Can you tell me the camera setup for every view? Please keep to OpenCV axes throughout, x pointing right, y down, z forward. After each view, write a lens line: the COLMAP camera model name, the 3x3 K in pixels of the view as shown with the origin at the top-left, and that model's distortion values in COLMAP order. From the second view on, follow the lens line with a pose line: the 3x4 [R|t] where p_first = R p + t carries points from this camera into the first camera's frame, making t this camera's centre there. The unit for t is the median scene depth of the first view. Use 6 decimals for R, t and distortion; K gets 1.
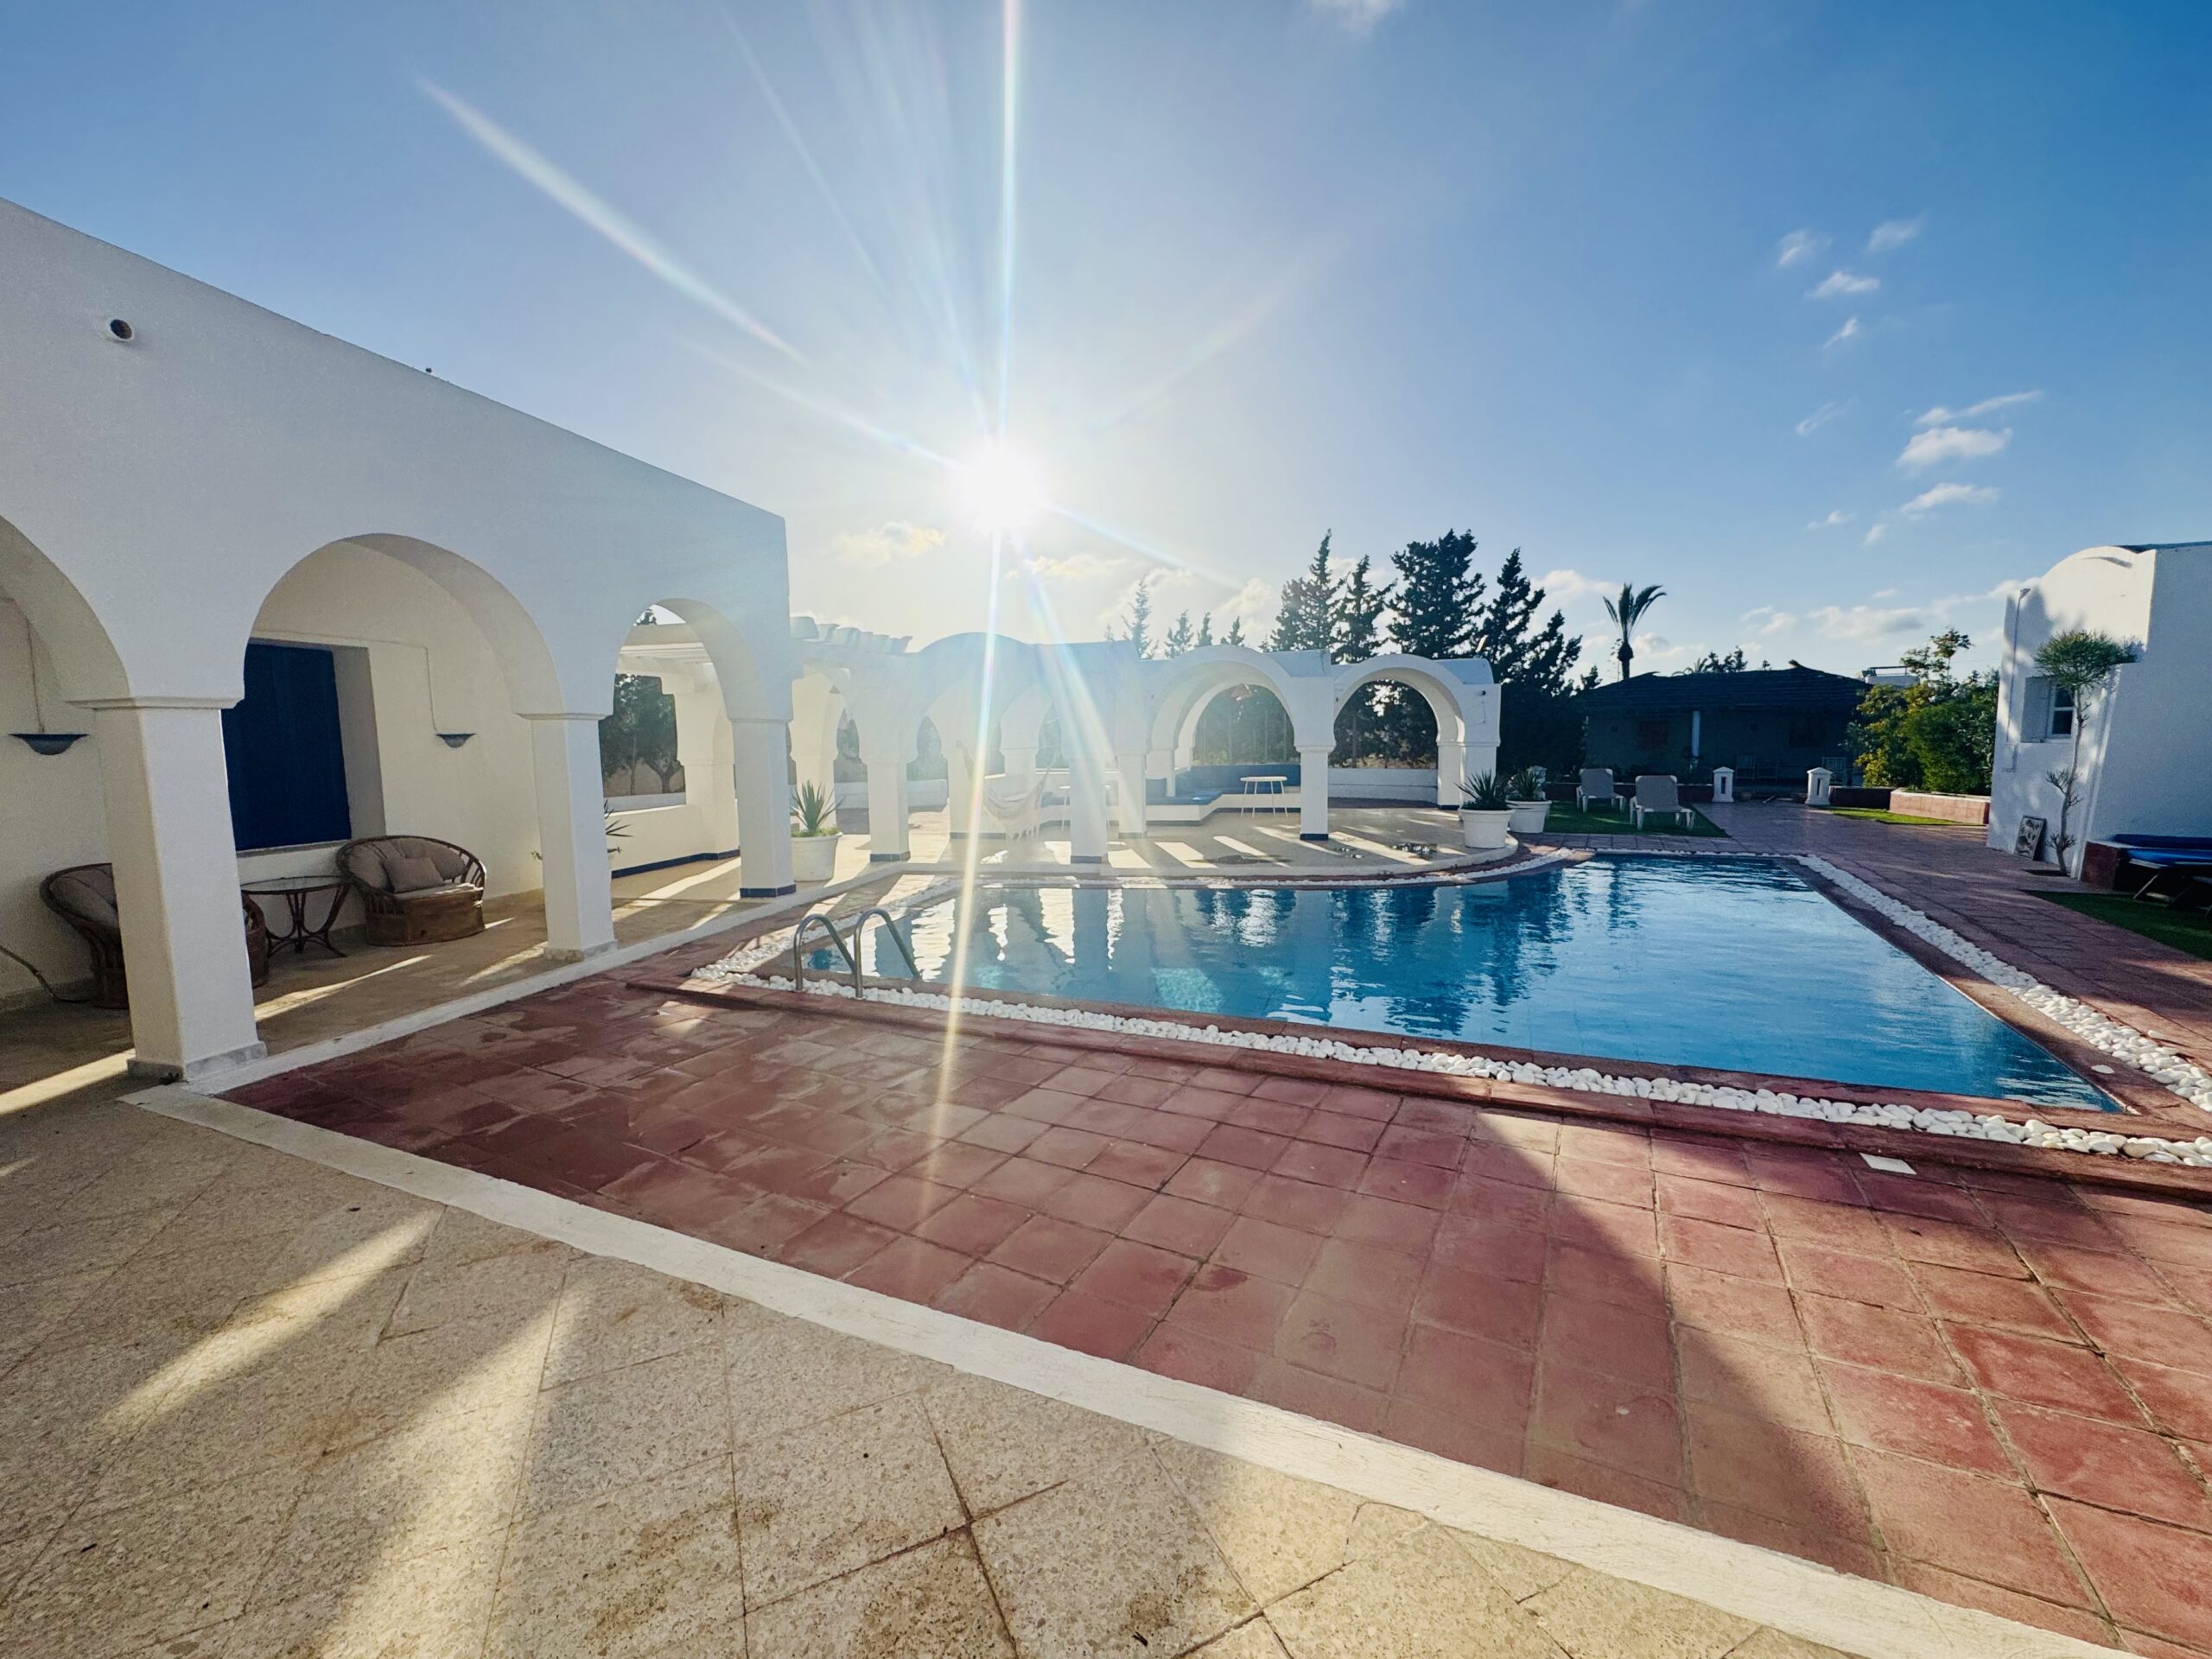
lens RADIAL K [[884.2, 0, 1120.3], [0, 884.2, 830.0], [0, 0, 1]] dist [-0.003374, 0.000355]
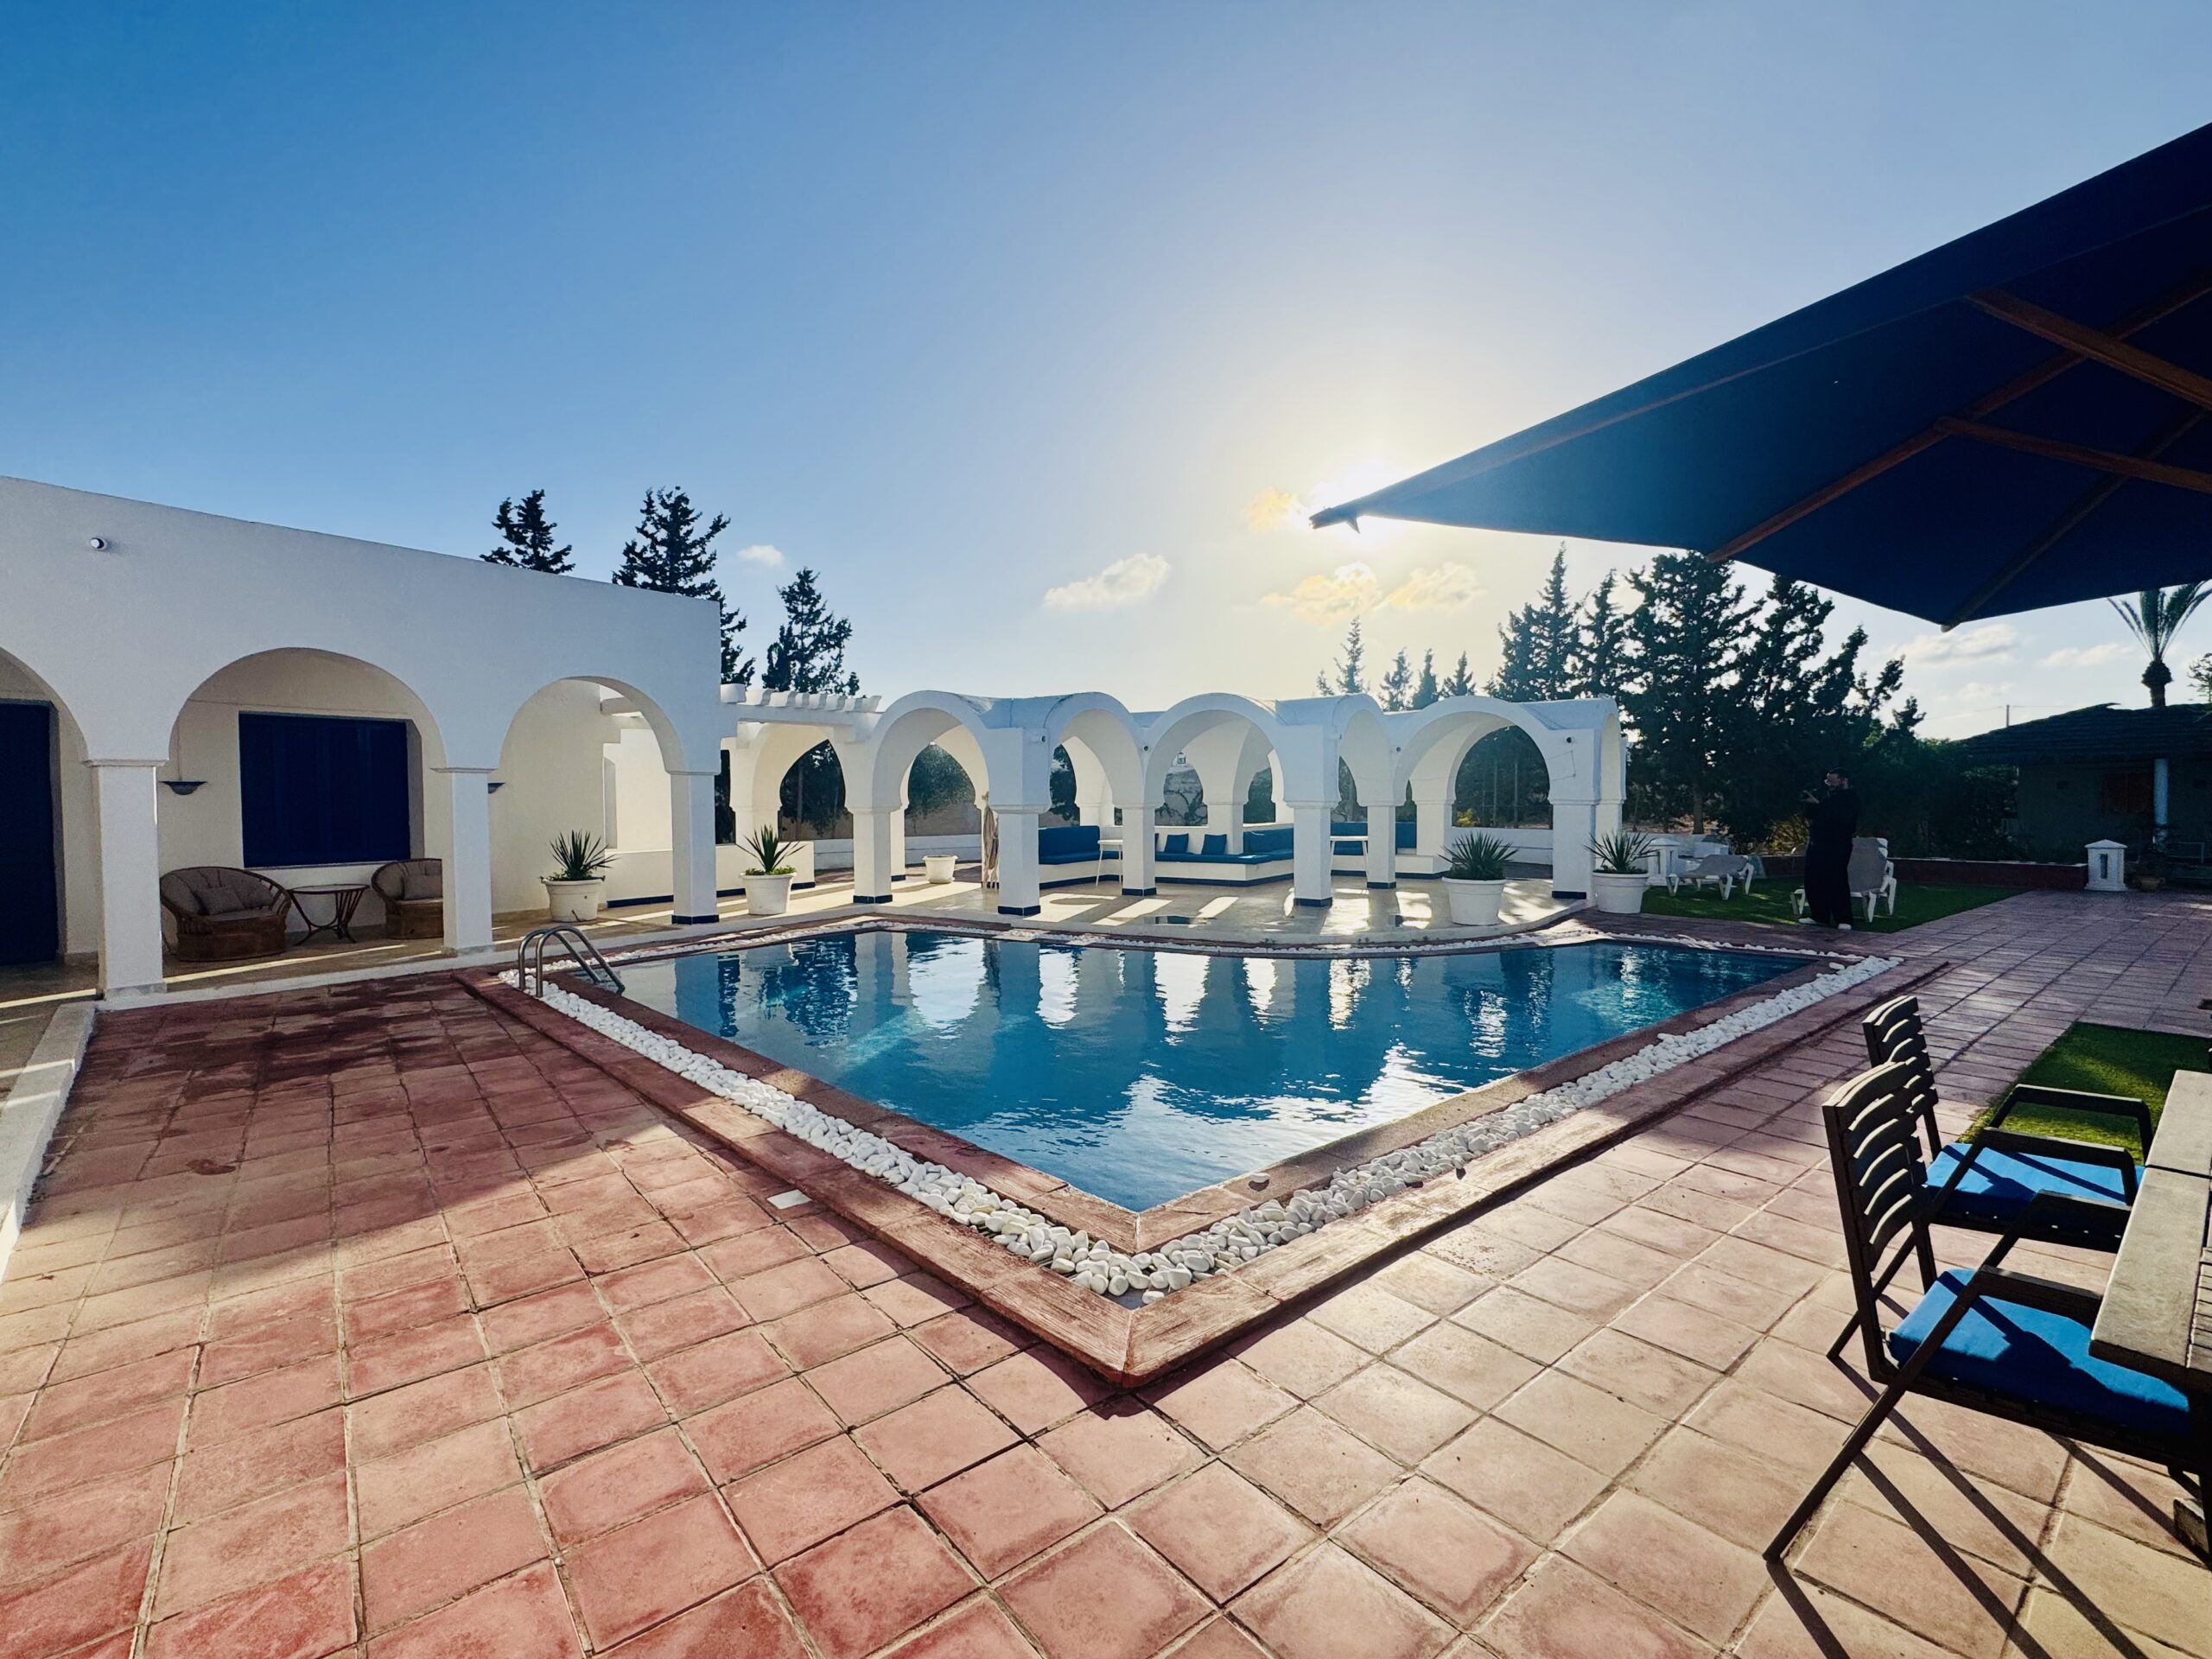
lens RADIAL K [[974.1, 0, 1120.9], [0, 974.1, 830.7], [0, 0, 1]] dist [0.009853, -0.000221]
pose [[0.923490, 0.022695, -0.382950, 0.234918], [-0.046809, 0.997456, -0.053768, -0.001748], [0.380755, 0.067580, 0.922203, 0.007626]]
